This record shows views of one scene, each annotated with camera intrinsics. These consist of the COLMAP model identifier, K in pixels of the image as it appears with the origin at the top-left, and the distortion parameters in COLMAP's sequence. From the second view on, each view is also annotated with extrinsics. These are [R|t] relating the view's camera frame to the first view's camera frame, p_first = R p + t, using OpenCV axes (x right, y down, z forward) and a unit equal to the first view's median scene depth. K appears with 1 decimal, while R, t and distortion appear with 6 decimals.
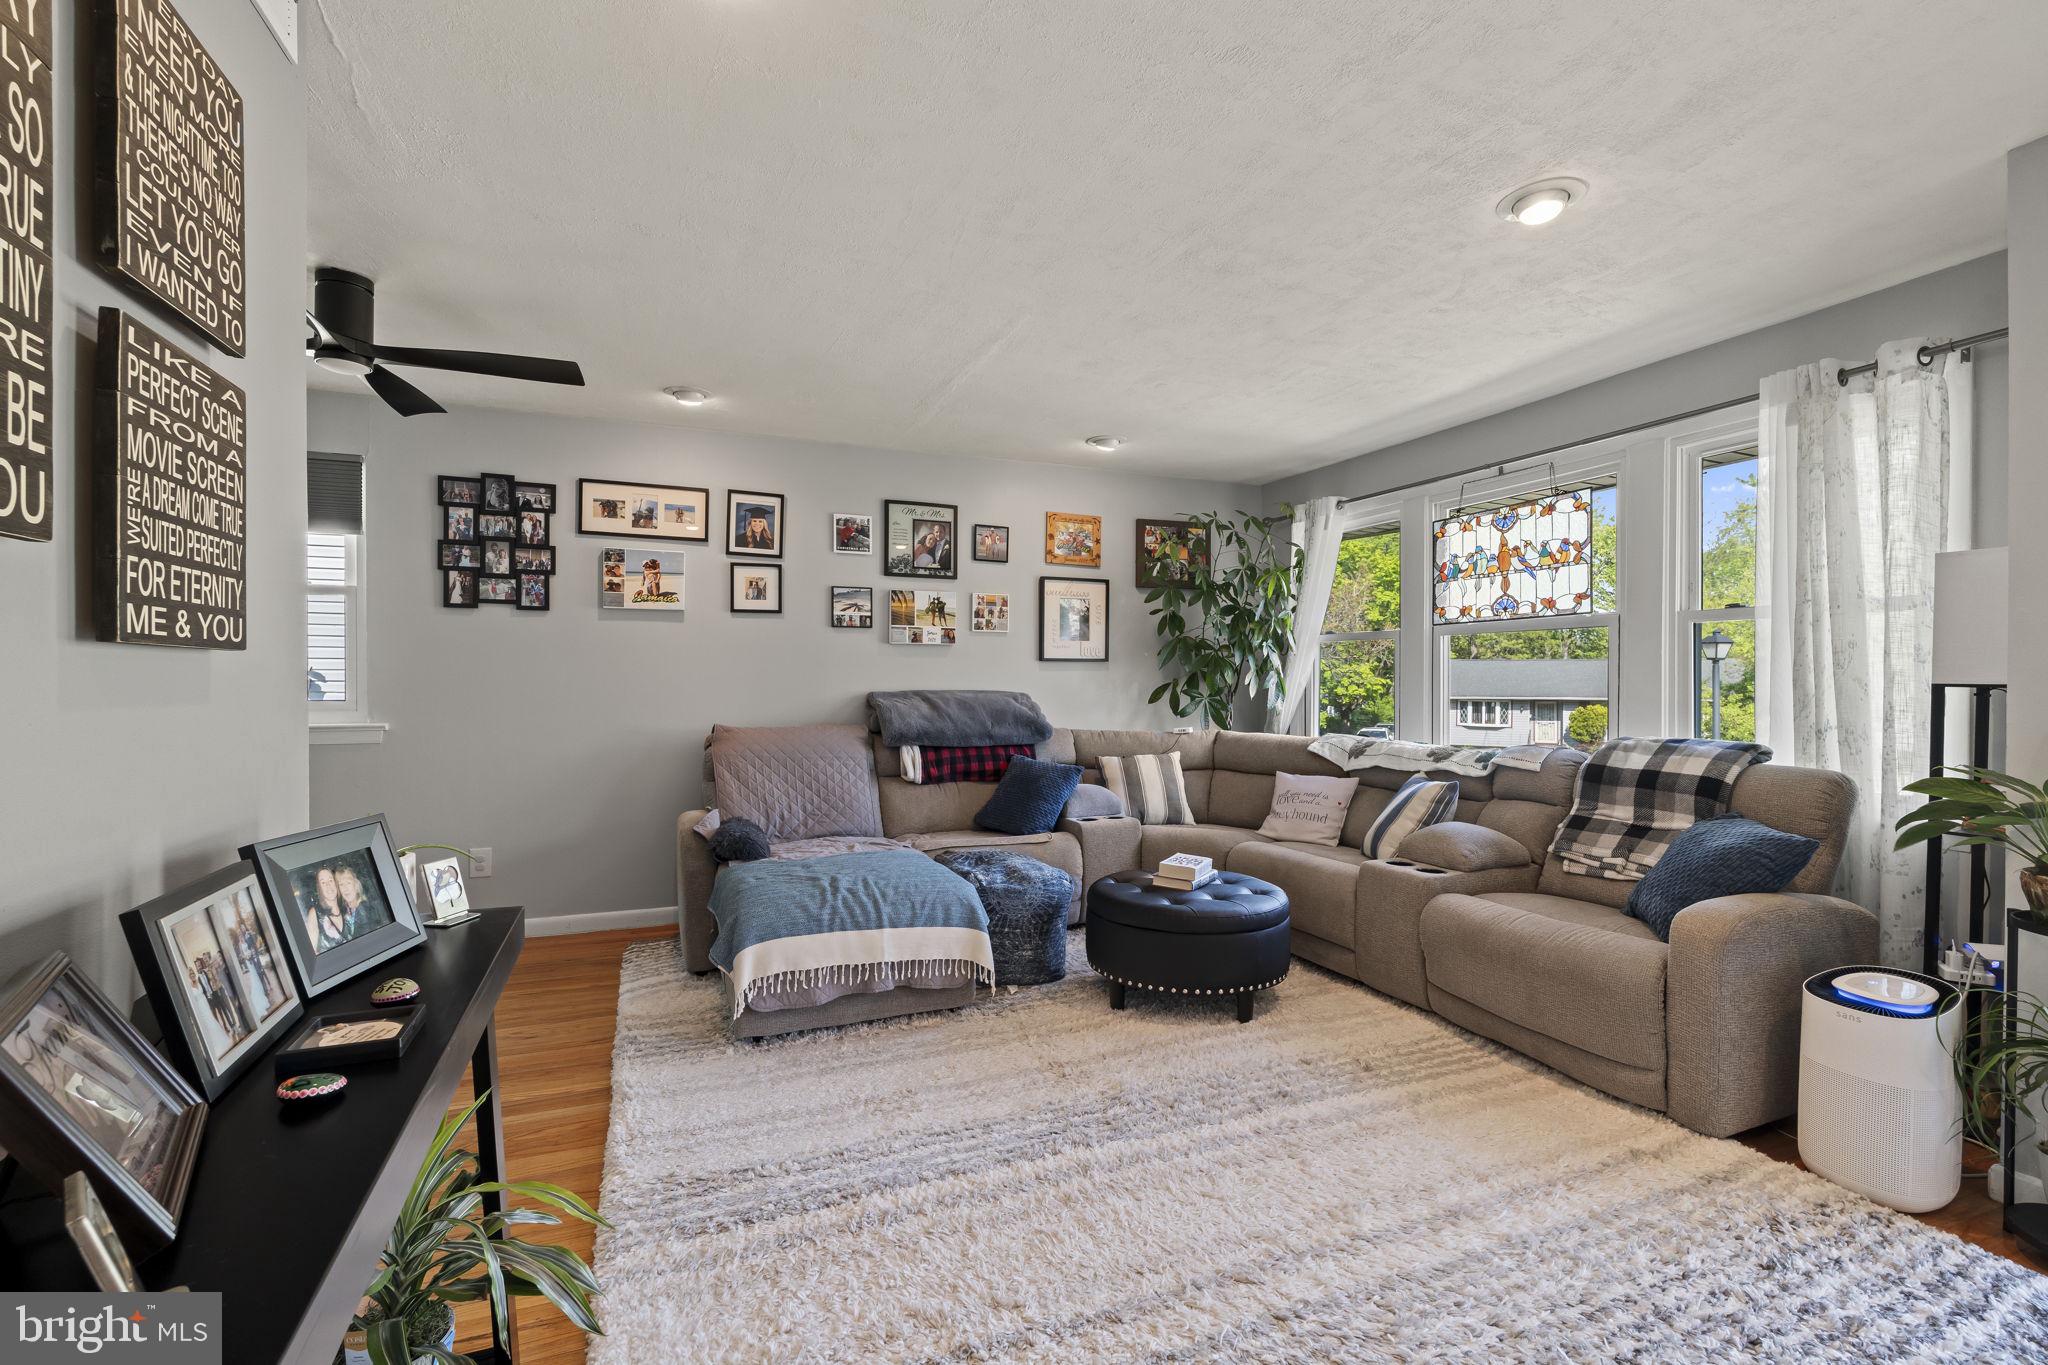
lens RADIAL K [[917.0, 0, 1017.6], [0, 917.0, 684.7], [0, 0, 1]] dist [-0.012154, 0.002171]
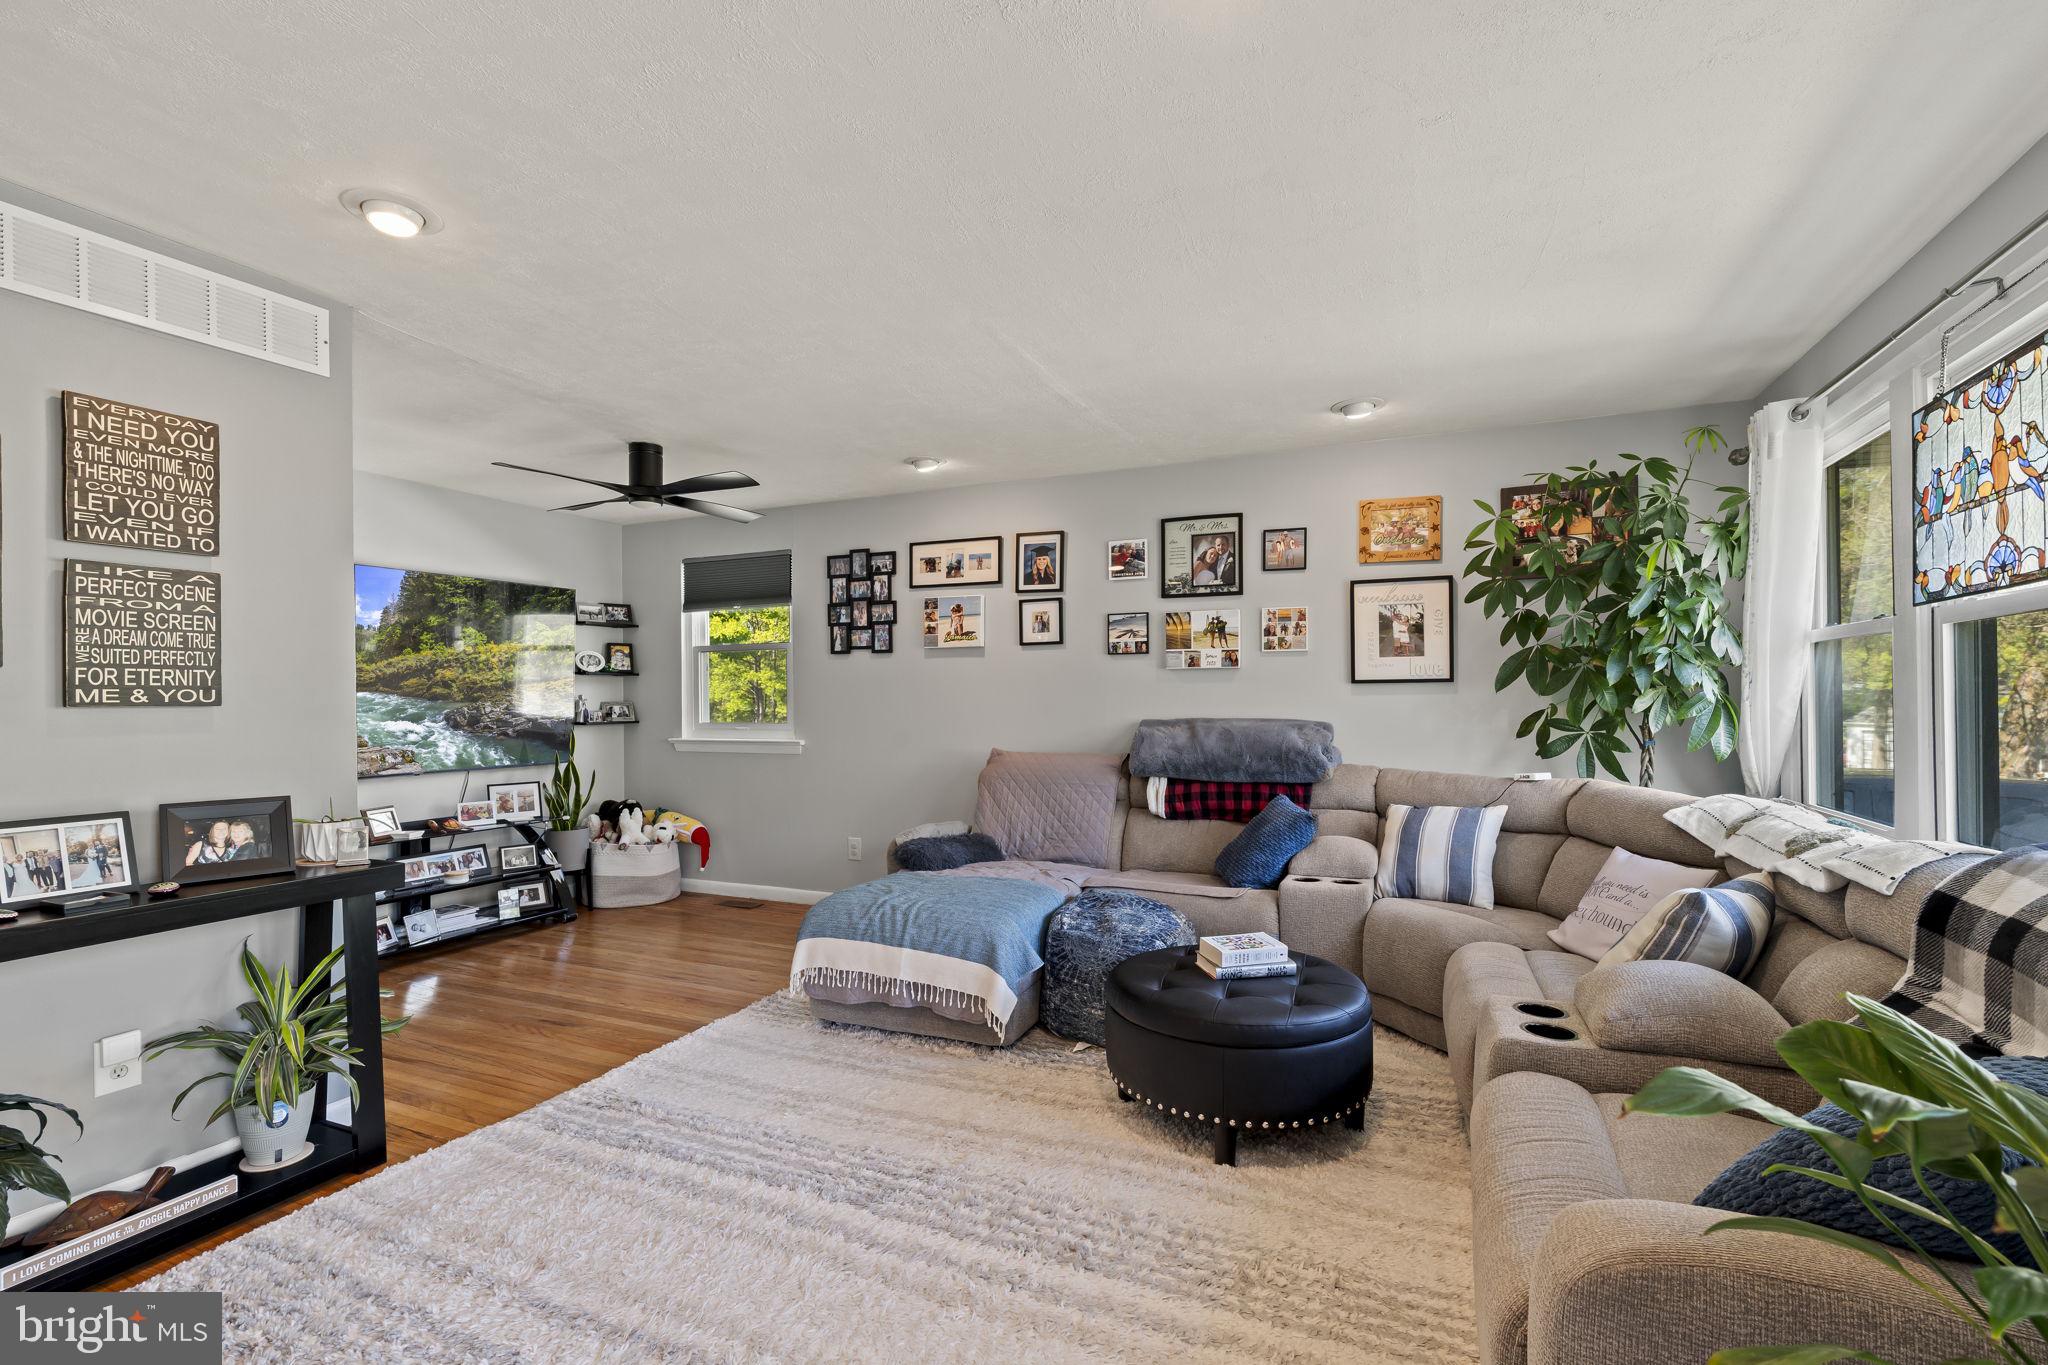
lens RADIAL K [[917.0, 0, 1016.2], [0, 917.0, 696.1], [0, 0, 1]] dist [-0.012154, 0.002171]
pose [[0.687731, -0.009686, -0.725901, 0.474246], [0.004302, 0.999948, -0.009267, -0.009022], [0.725953, 0.003250, 0.687737, 0.244794]]
